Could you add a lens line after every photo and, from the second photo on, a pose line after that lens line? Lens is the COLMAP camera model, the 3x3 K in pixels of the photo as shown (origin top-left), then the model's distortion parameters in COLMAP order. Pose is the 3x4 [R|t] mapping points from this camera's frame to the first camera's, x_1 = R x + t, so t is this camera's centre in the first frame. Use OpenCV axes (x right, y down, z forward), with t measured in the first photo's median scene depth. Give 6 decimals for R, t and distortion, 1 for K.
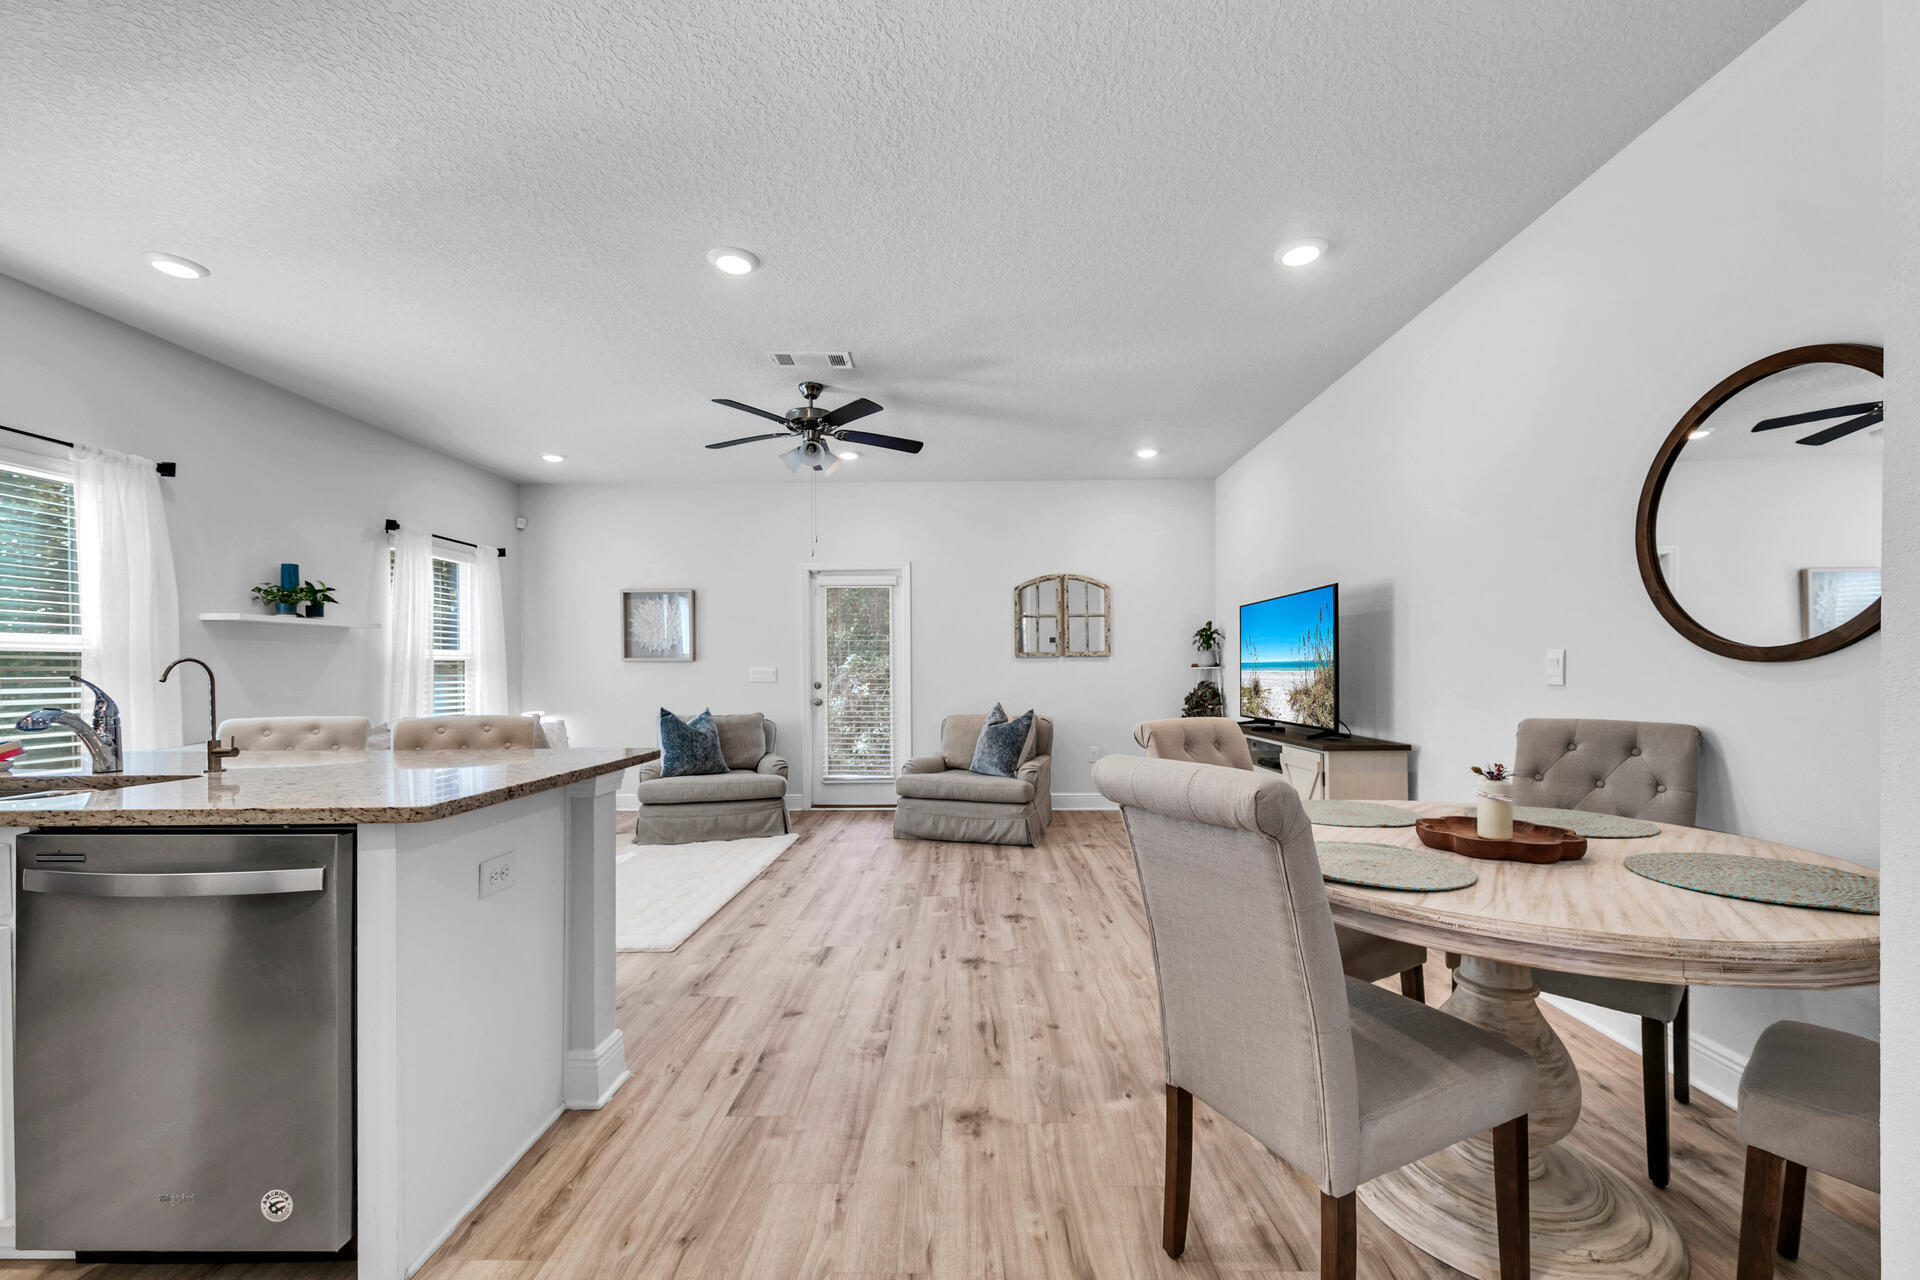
lens RADIAL K [[755.6, 0, 966.6], [0, 755.6, 659.0], [0, 0, 1]] dist [0.009392, -0.000357]
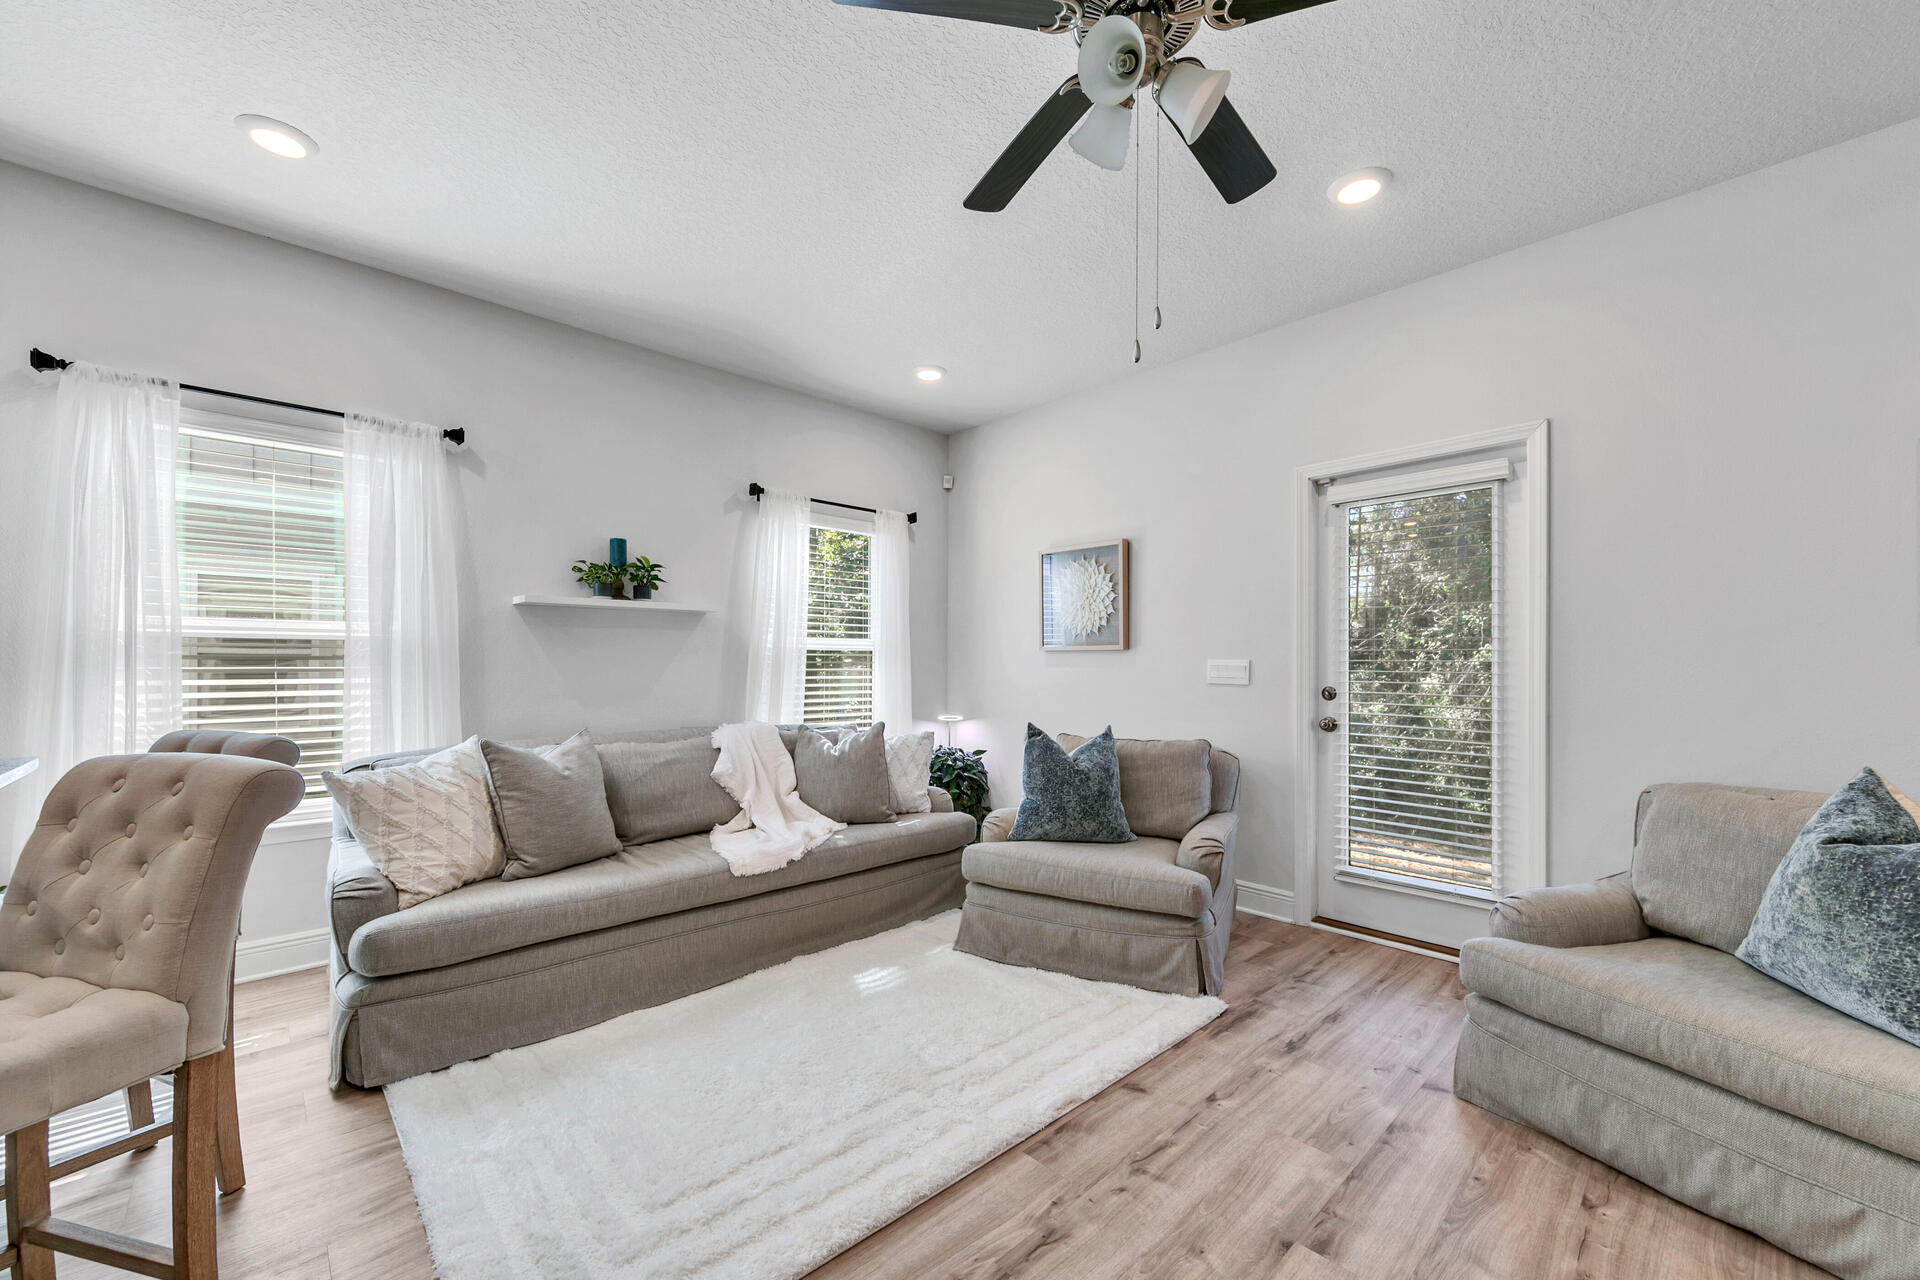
lens RADIAL K [[755.6, 0, 966.4], [0, 755.6, 664.4], [0, 0, 1]] dist [0.009392, -0.000357]
pose [[0.698528, 0.003994, -0.715571, 0.007440], [0.005360, 0.999927, 0.010814, 0.009056], [0.715562, -0.011390, 0.698456, 0.537093]]
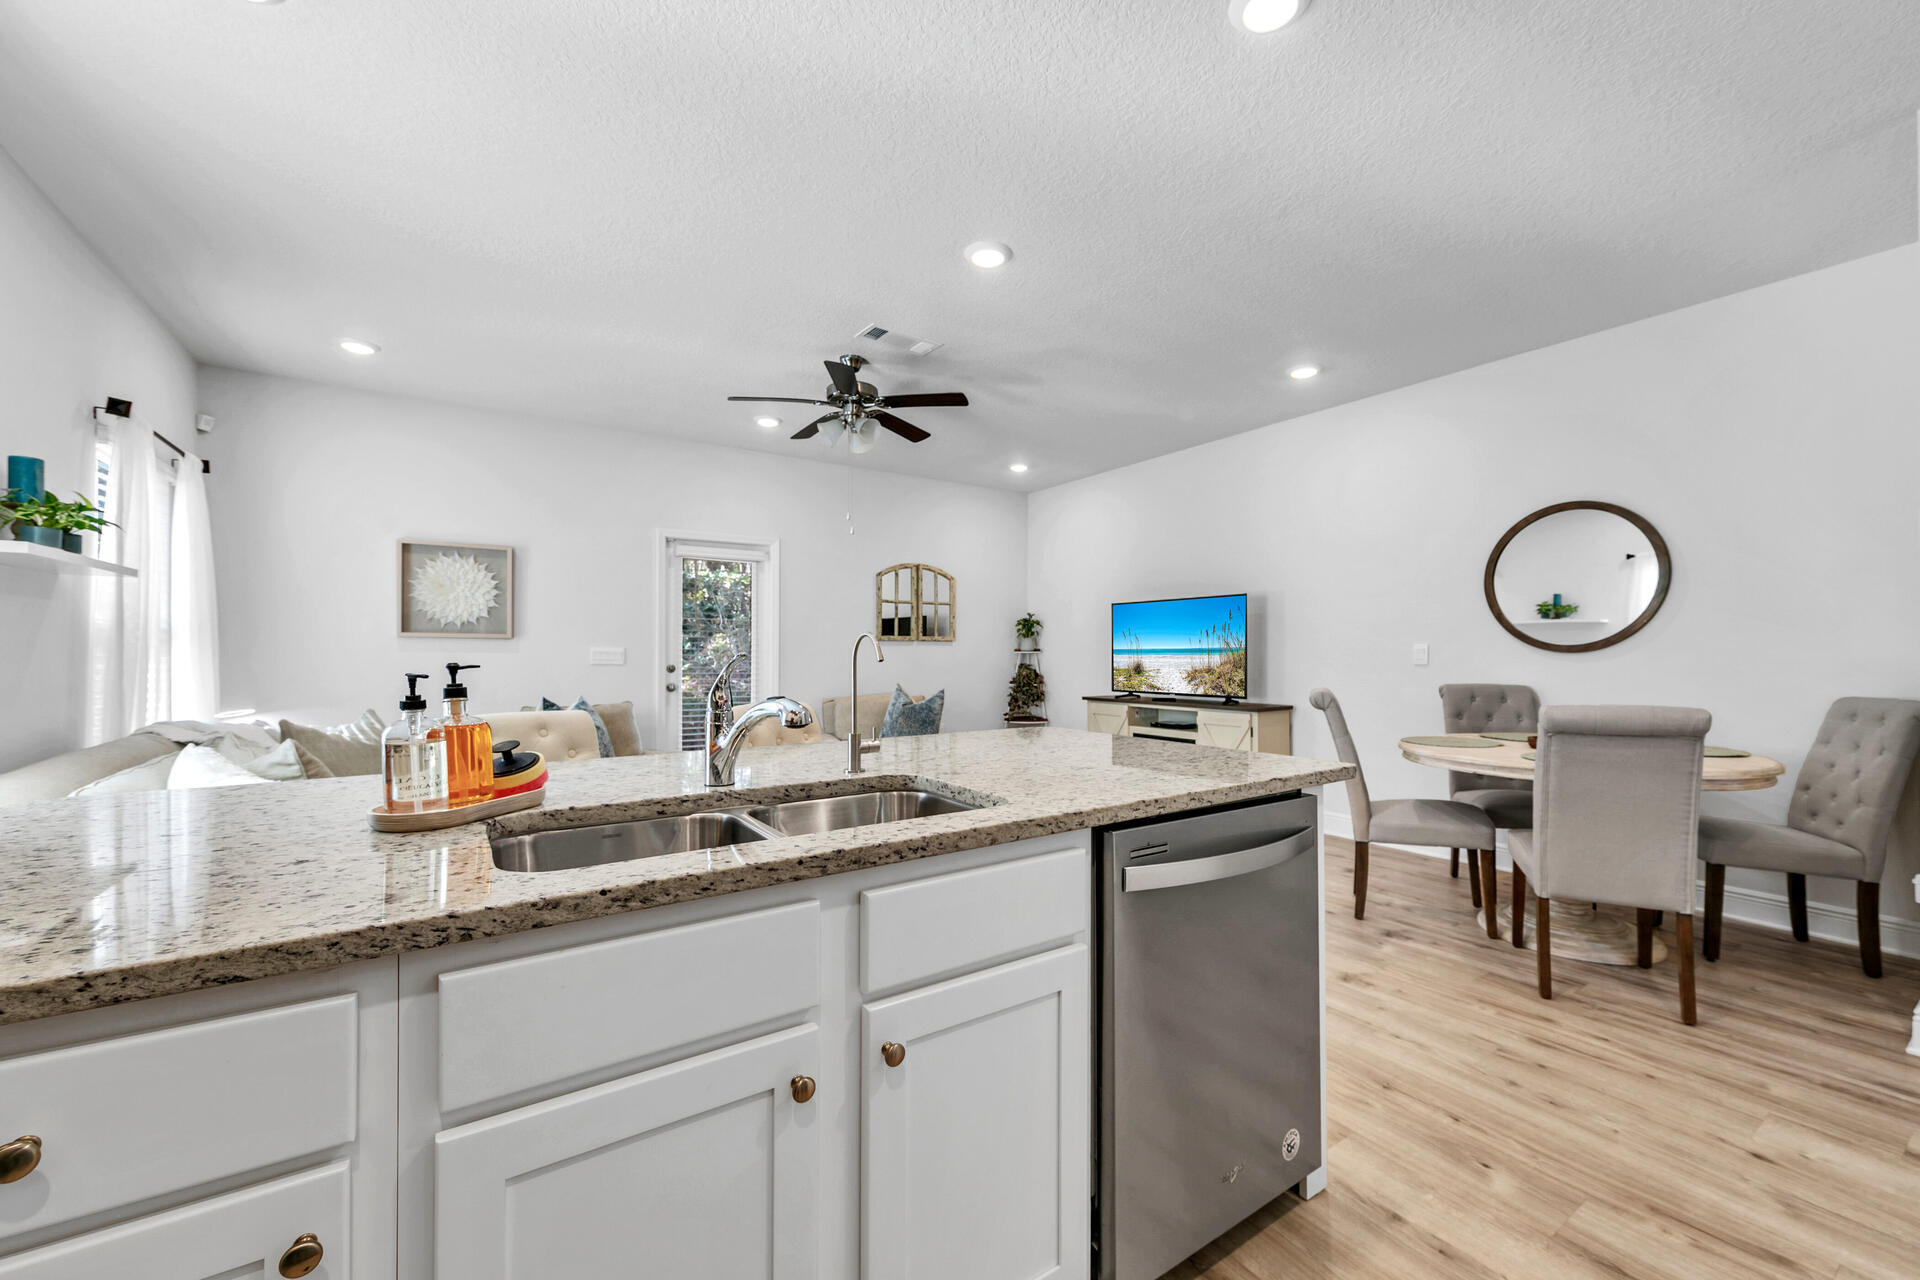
lens RADIAL K [[755.6, 0, 954.7], [0, 755.6, 647.5], [0, 0, 1]] dist [0.009392, -0.000357]
pose [[0.819267, 0.011648, 0.573295, -0.520508], [-0.014933, 0.999888, 0.001024, 0.005321], [-0.573218, -0.009400, 0.819349, 0.108424]]
